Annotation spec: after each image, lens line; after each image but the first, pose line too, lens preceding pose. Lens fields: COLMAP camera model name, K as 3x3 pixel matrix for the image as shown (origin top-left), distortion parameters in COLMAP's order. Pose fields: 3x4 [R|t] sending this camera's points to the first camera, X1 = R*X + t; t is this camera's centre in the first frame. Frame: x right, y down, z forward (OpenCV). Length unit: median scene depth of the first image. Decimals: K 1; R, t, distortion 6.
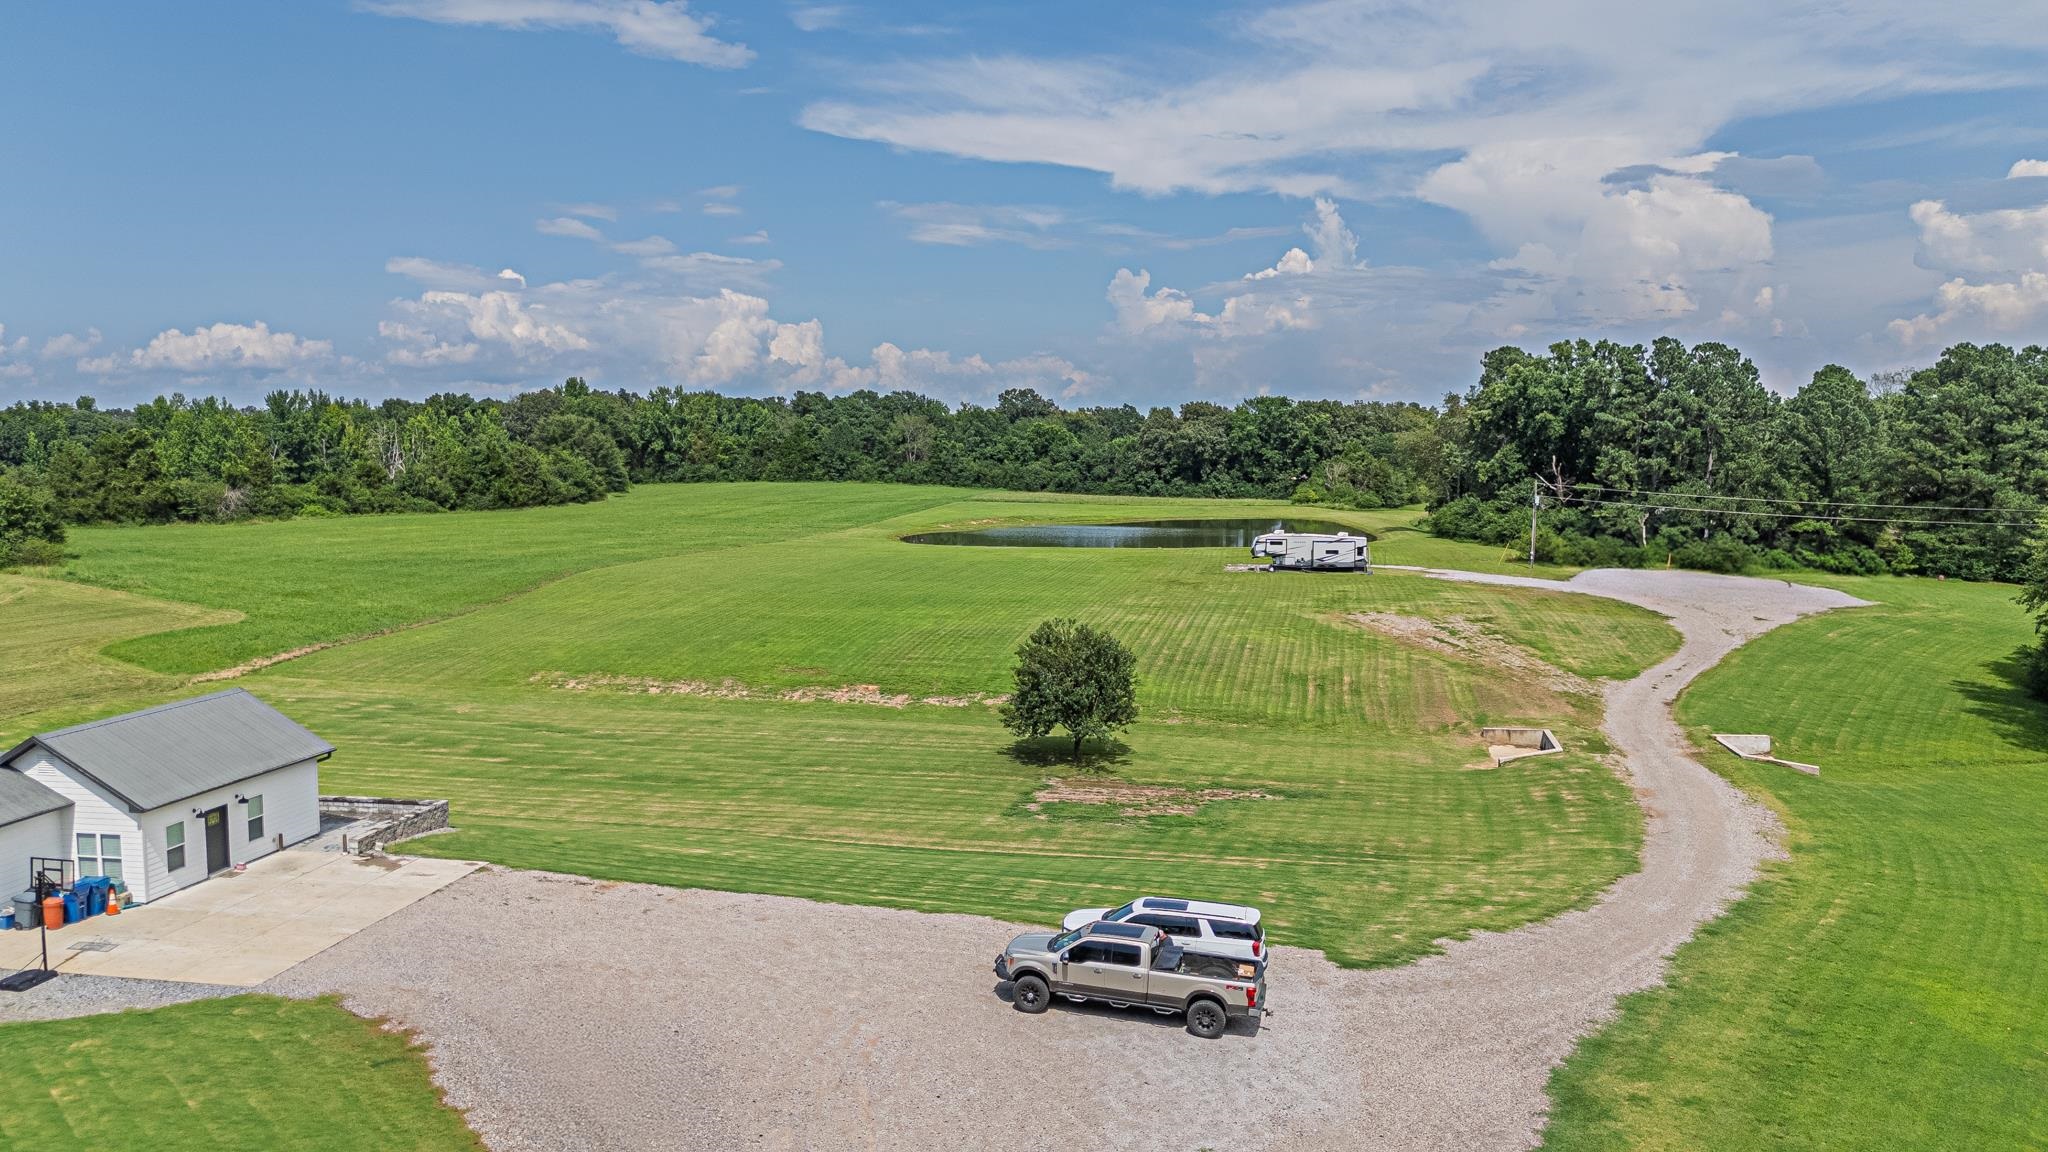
lens RADIAL K [[1511.1, 0, 1027.4], [0, 1511.1, 578.3], [0, 0, 1]] dist [0.036196, -0.002859]
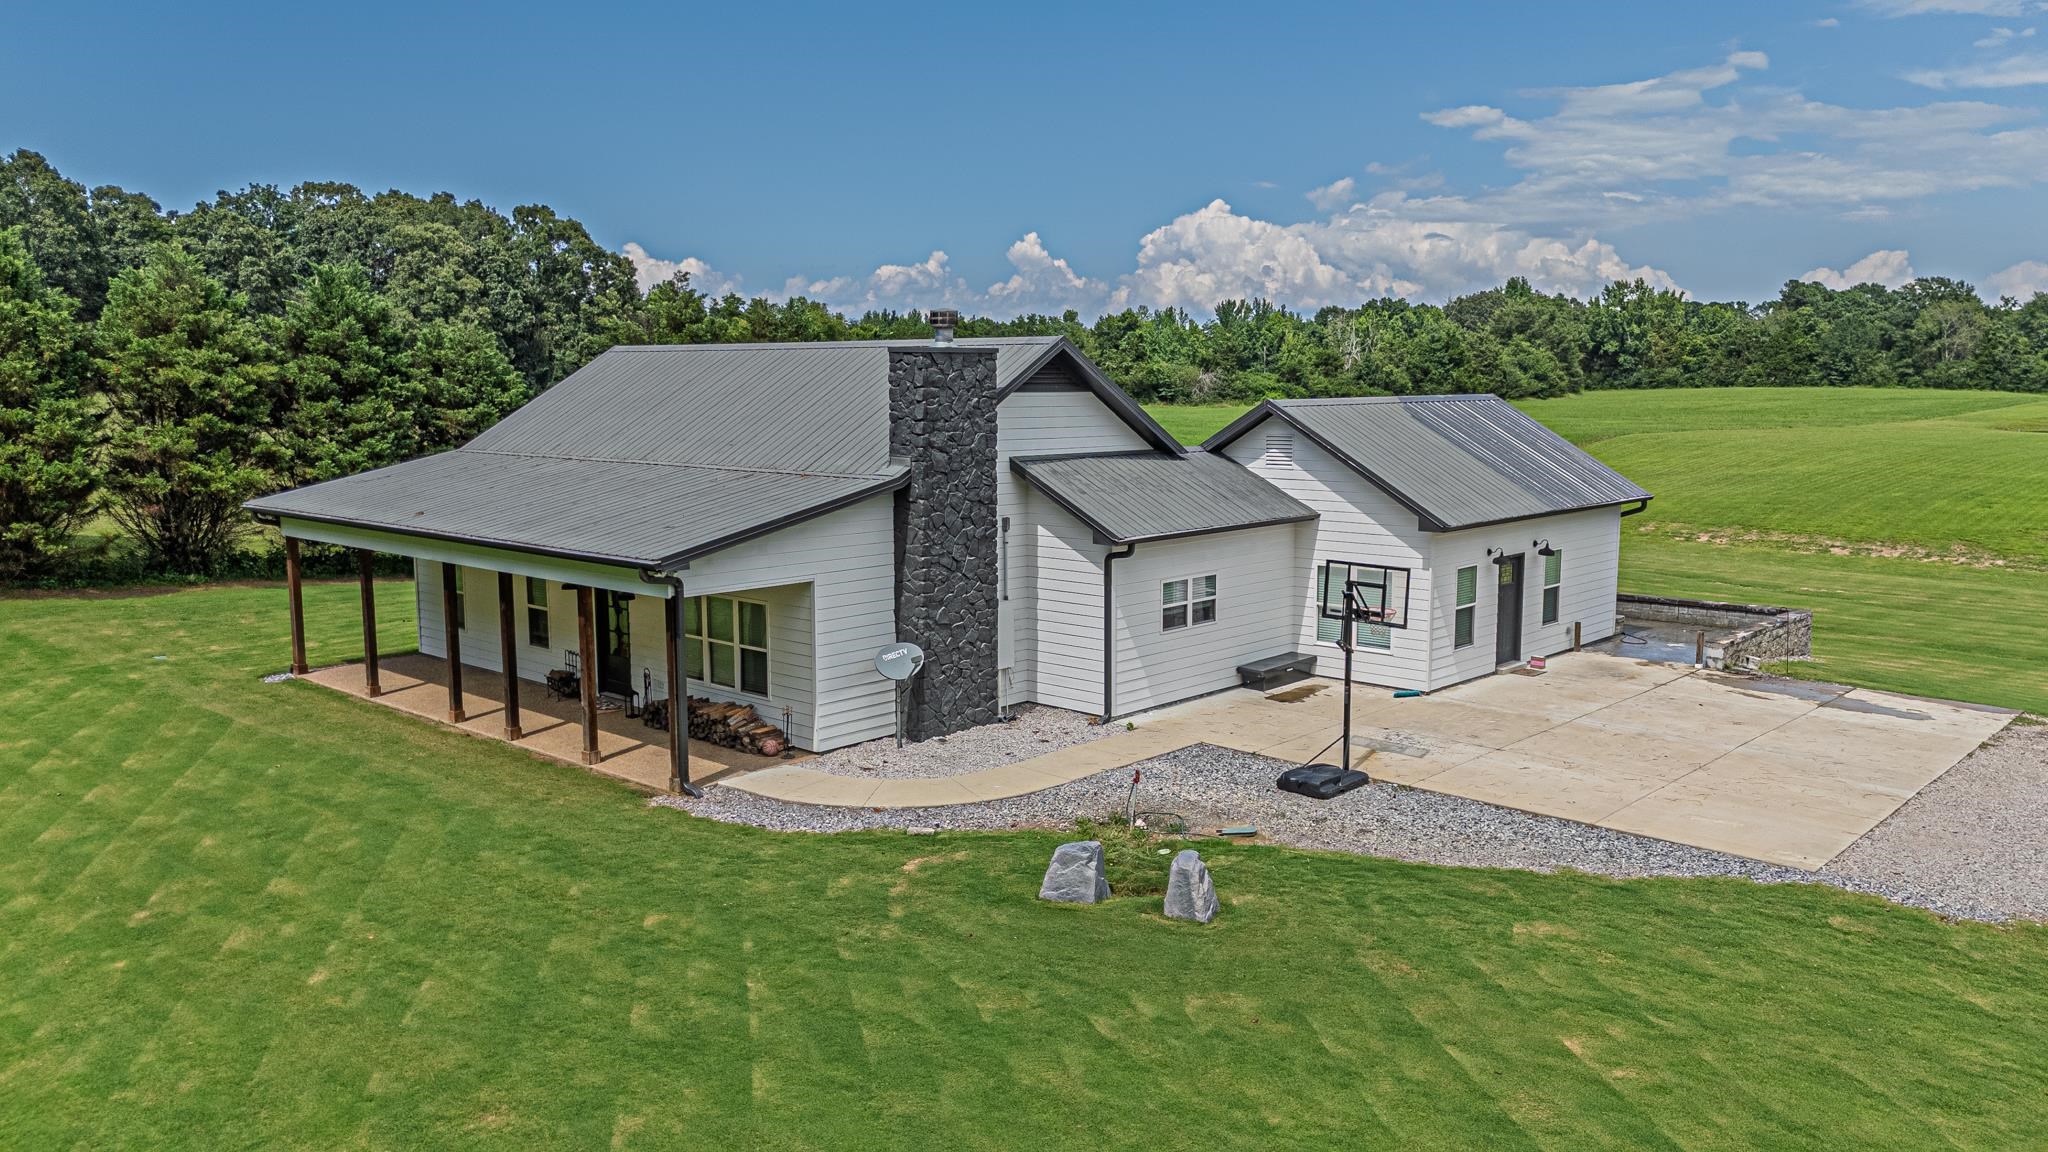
lens RADIAL K [[1528.8, 0, 1024.0], [0, 1528.8, 576.0], [0, 0, 1]] dist [0.024652, 0.000070]
pose [[0.844437, 0.069469, -0.531131, -0.085410], [-0.049484, 0.997432, 0.051784, 0.031046], [0.533364, -0.017446, 0.845706, 0.091808]]
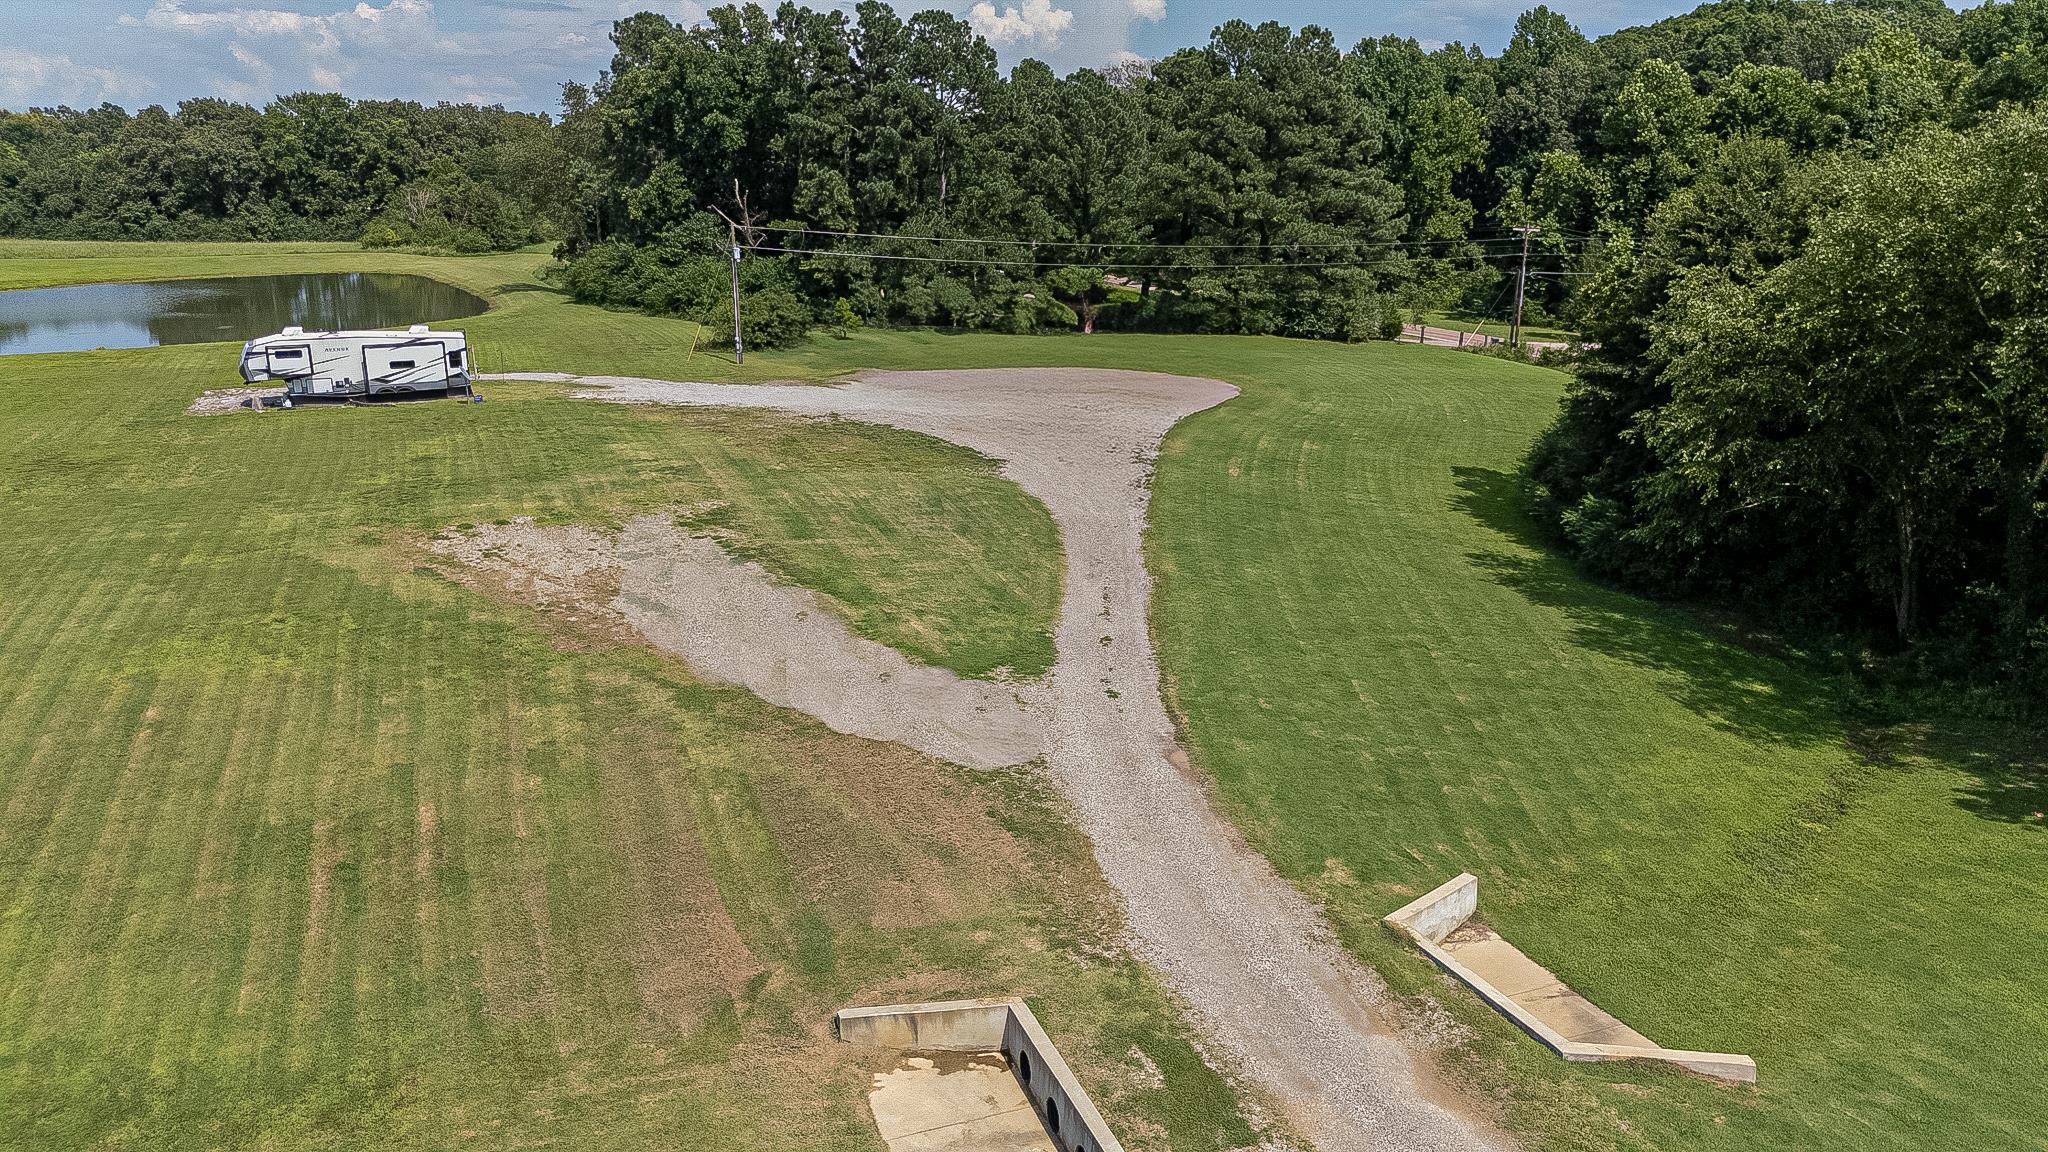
lens RADIAL K [[1513.1, 0, 1009.2], [0, 1513.1, 584.2], [0, 0, 1]] dist [0.045653, -0.004781]
pose [[0.854304, -0.148071, 0.498237, 0.072374], [0.055272, 0.979009, 0.196178, -0.025517], [-0.516827, -0.140057, 0.844555, 0.288227]]
